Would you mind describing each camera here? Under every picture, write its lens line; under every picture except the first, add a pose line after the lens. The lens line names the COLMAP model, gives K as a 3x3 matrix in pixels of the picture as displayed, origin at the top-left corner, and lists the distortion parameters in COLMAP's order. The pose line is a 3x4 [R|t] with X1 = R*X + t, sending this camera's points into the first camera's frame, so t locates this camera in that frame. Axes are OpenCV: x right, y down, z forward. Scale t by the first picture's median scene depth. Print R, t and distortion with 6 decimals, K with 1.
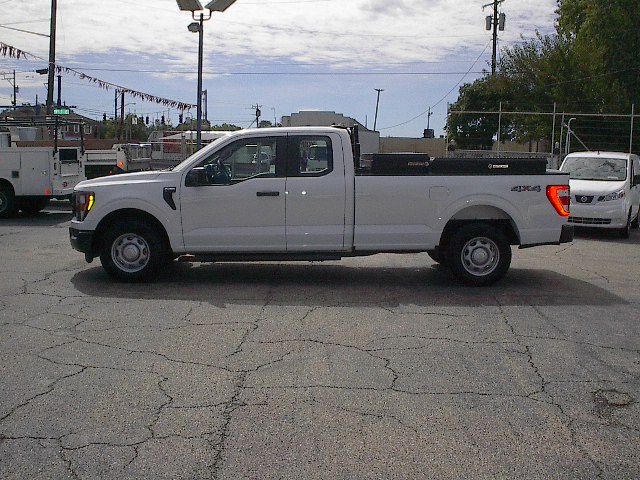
lens RADIAL K [[718.7, 0, 320.0], [0, 718.7, 240.0], [0, 0, 1]] dist [-0.160011, 0.150350]
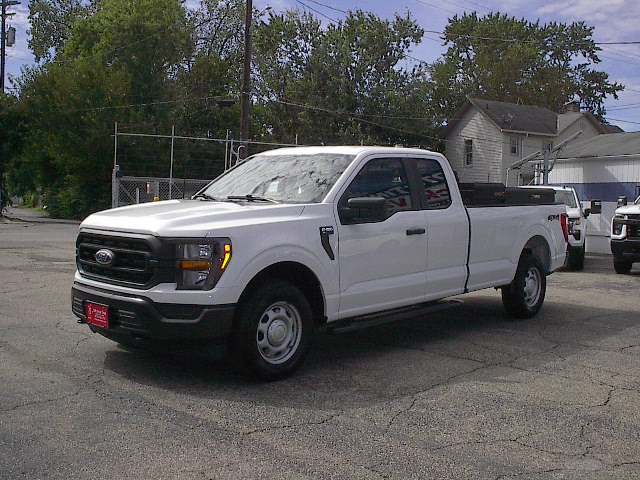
lens RADIAL K [[718.7, 0, 320.0], [0, 718.7, 240.0], [0, 0, 1]] dist [-0.160011, 0.150350]
pose [[0.690096, -0.043223, 0.722426, -0.694949], [0.071645, 0.997392, -0.008765, -0.055308], [-0.720162, 0.057807, 0.691393, 0.534071]]
